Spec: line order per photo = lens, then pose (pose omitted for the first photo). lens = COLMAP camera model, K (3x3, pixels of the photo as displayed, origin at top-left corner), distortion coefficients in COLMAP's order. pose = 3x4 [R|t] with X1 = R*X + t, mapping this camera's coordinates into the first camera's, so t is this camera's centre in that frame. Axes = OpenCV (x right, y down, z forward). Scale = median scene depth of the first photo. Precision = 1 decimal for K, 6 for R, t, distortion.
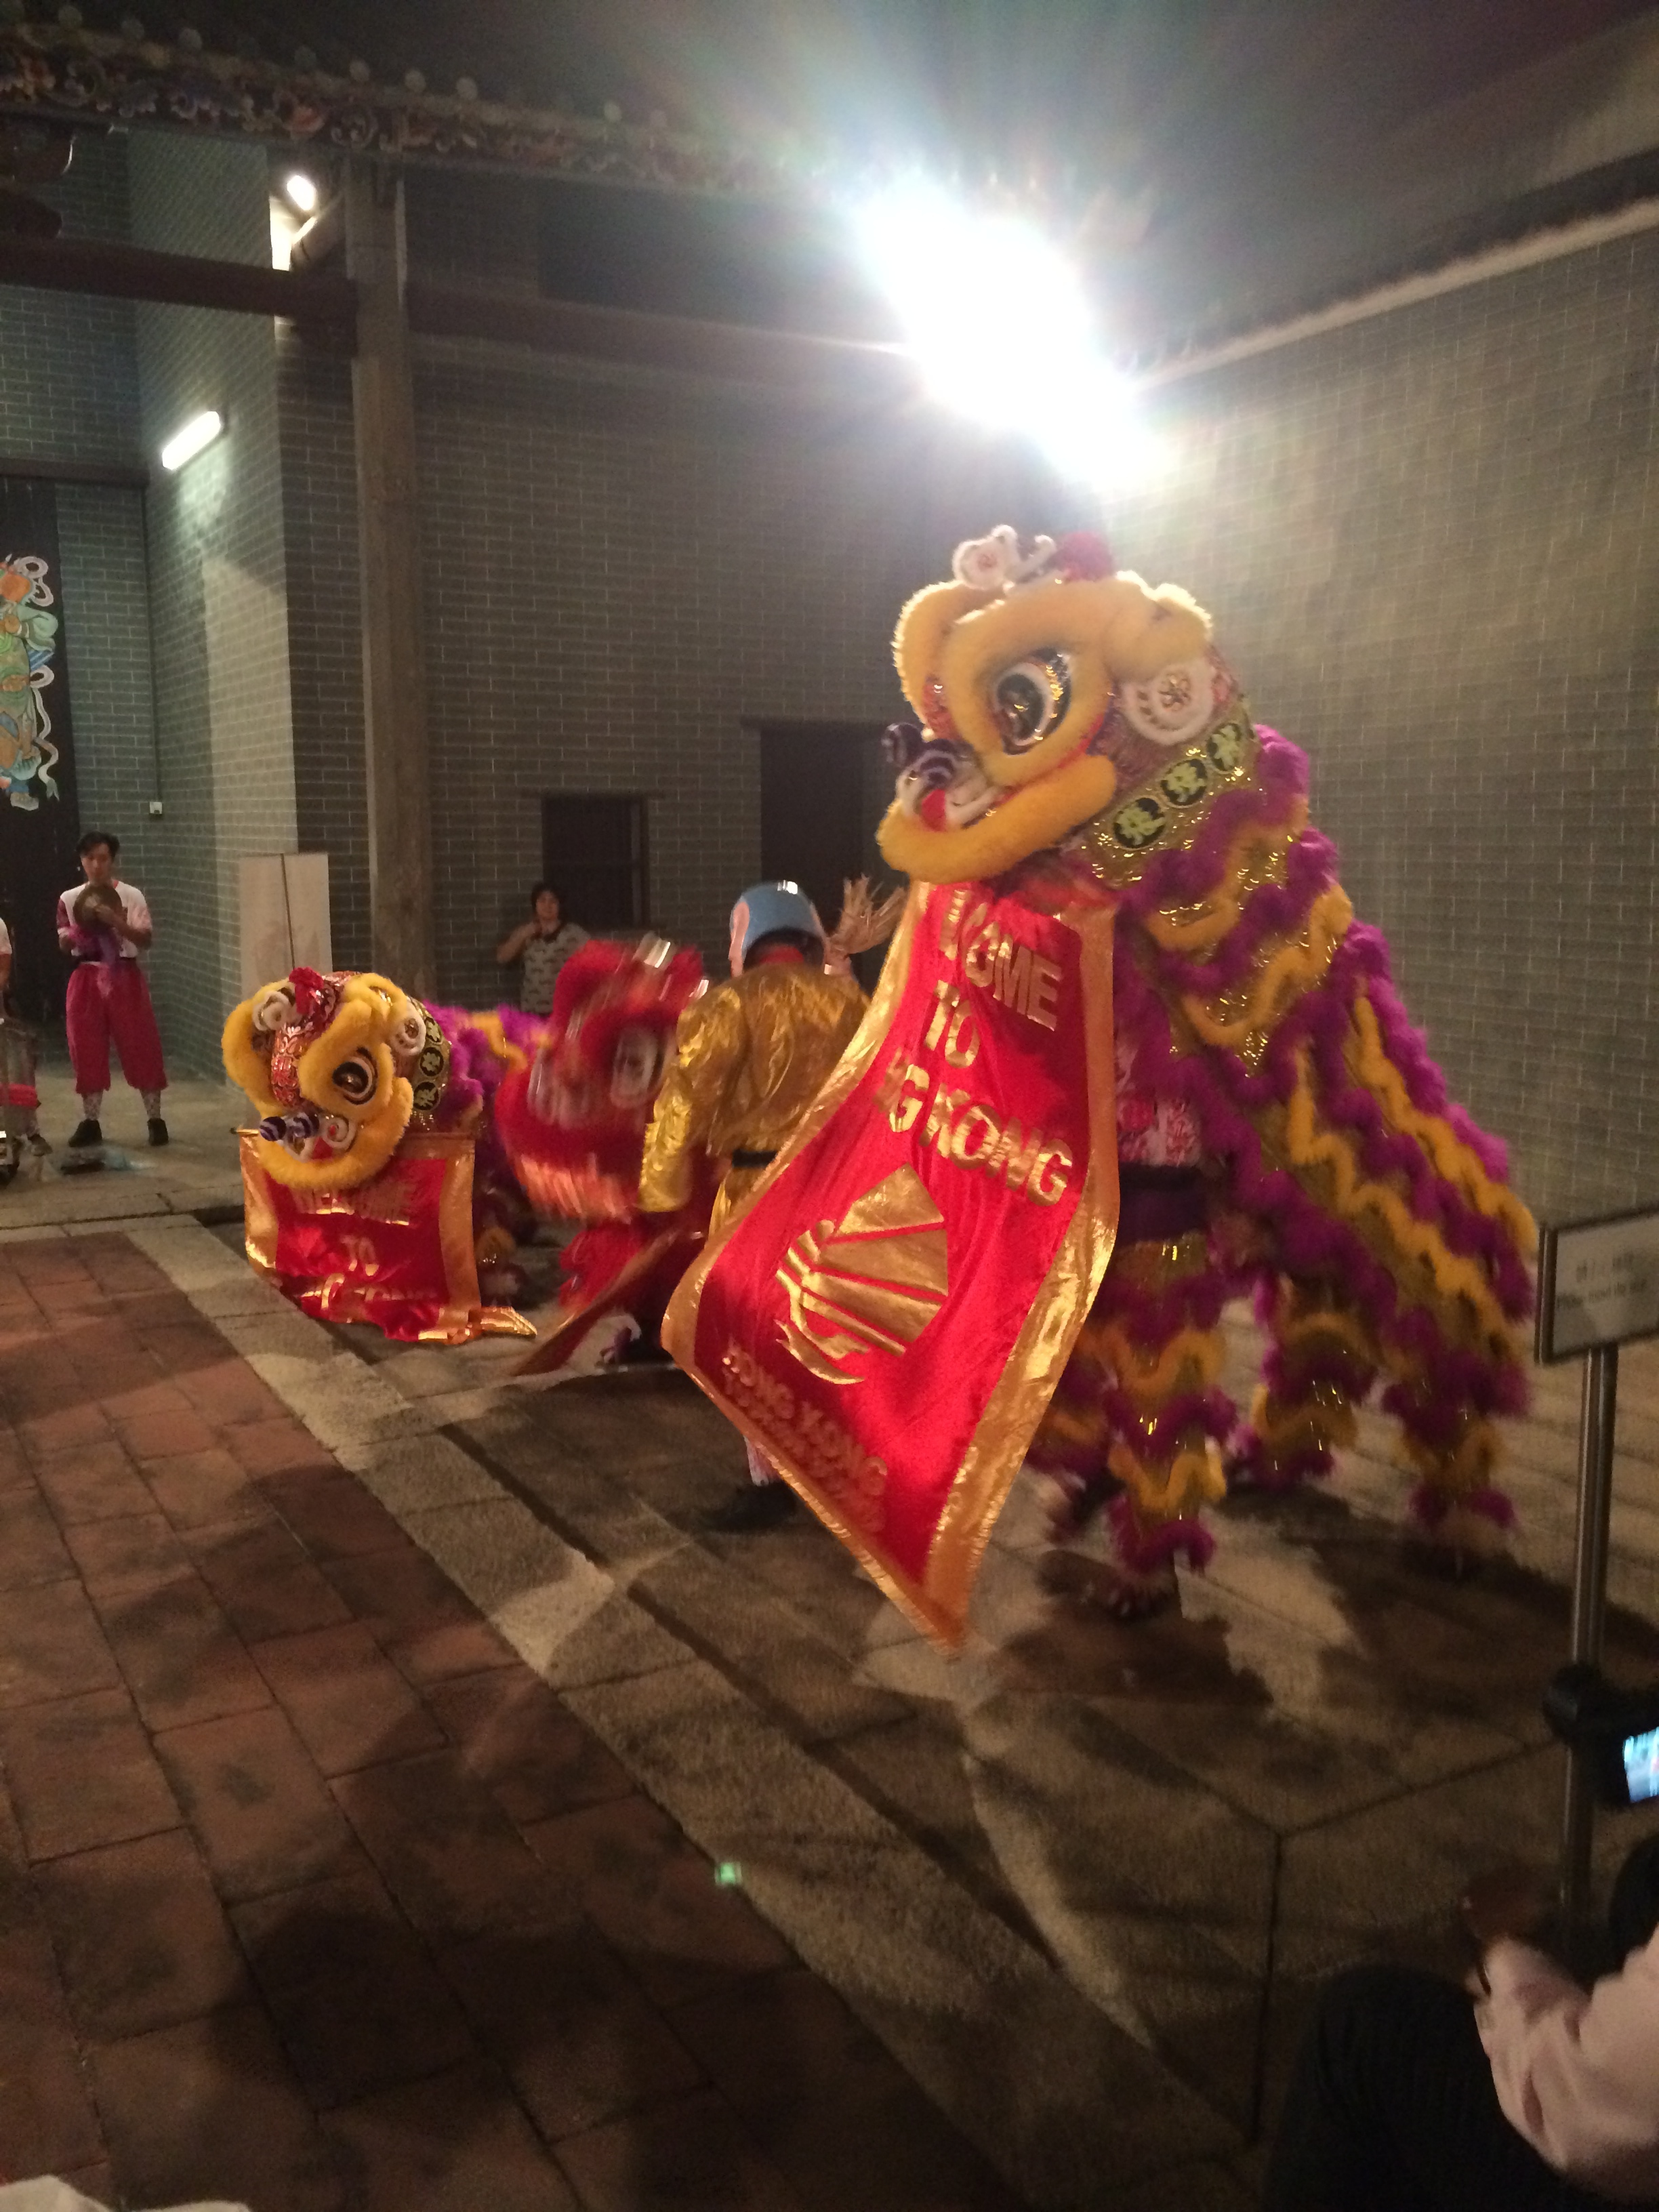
lens RADIAL K [[1887.2, 0, 839.4], [0, 1887.2, 1092.9], [0, 0, 1]] dist [0.040048, -0.024318]
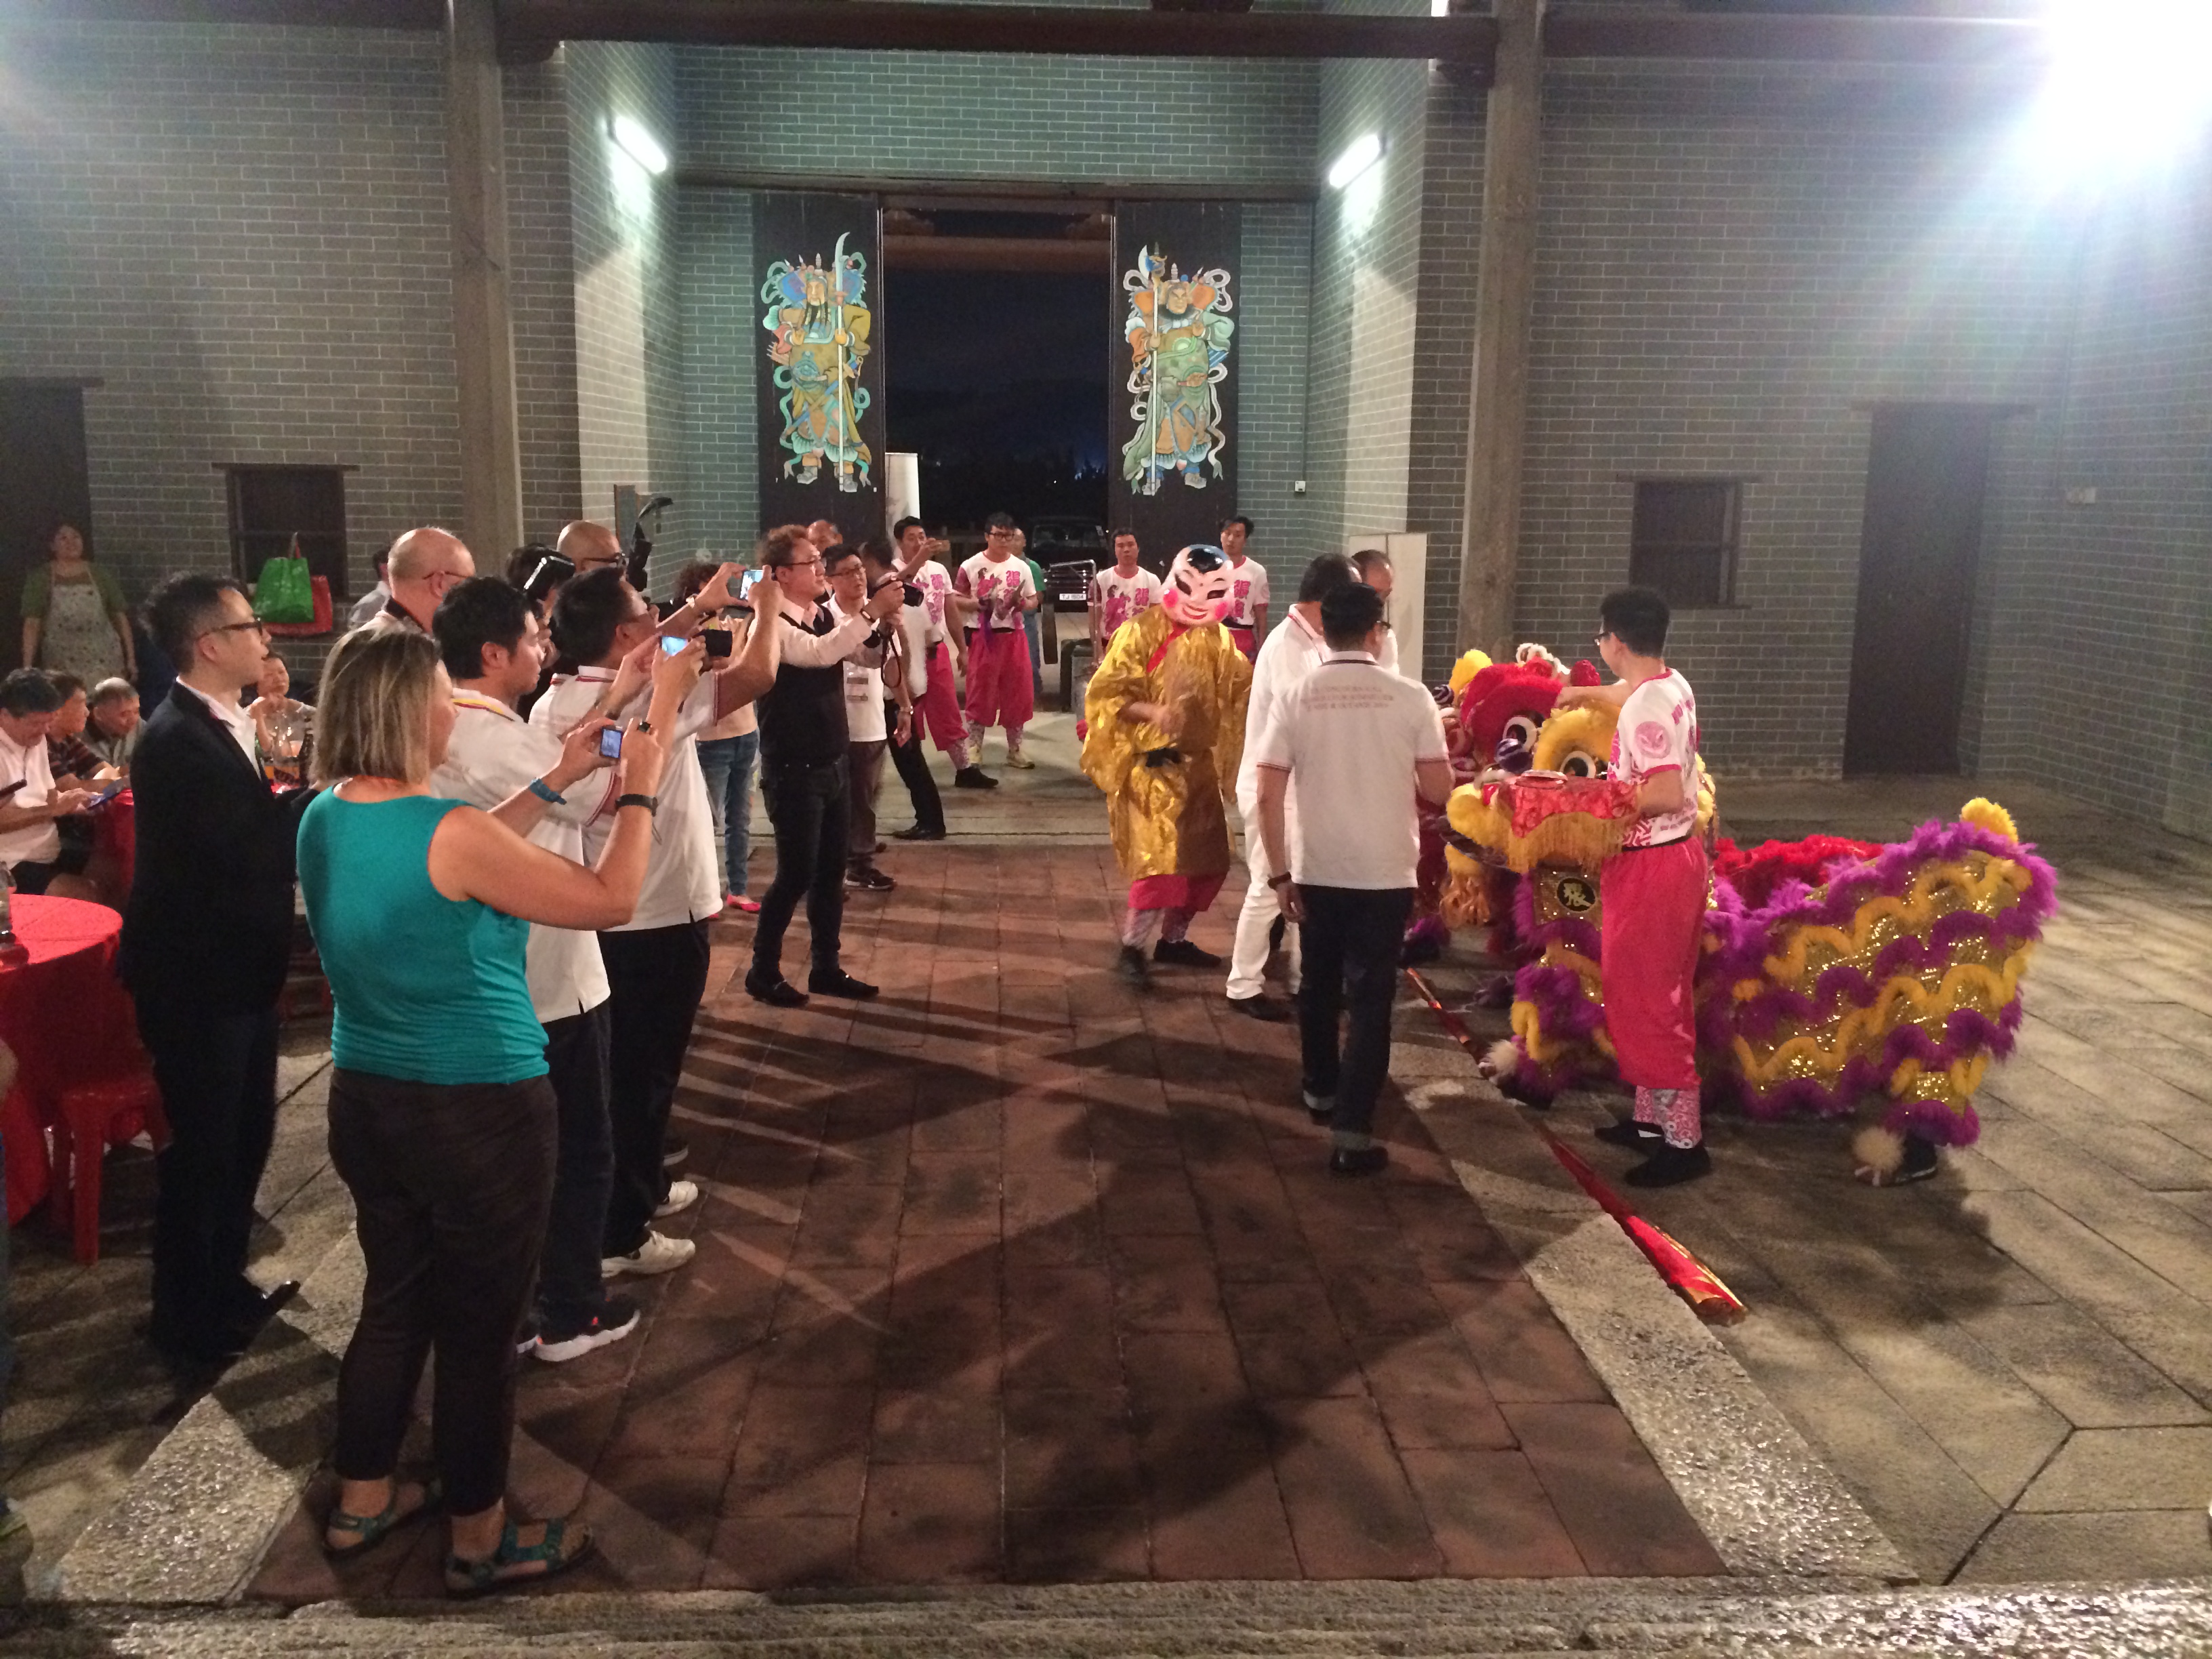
lens RADIAL K [[1887.2, 0, 1105.9], [0, 1887.2, 830.7], [0, 0, 1]] dist [0.040048, -0.024318]
pose [[0.897030, 0.090422, -0.432622, 0.052835], [-0.073500, 0.995738, 0.055718, 0.002065], [0.435816, -0.018183, 0.899852, -0.091282]]
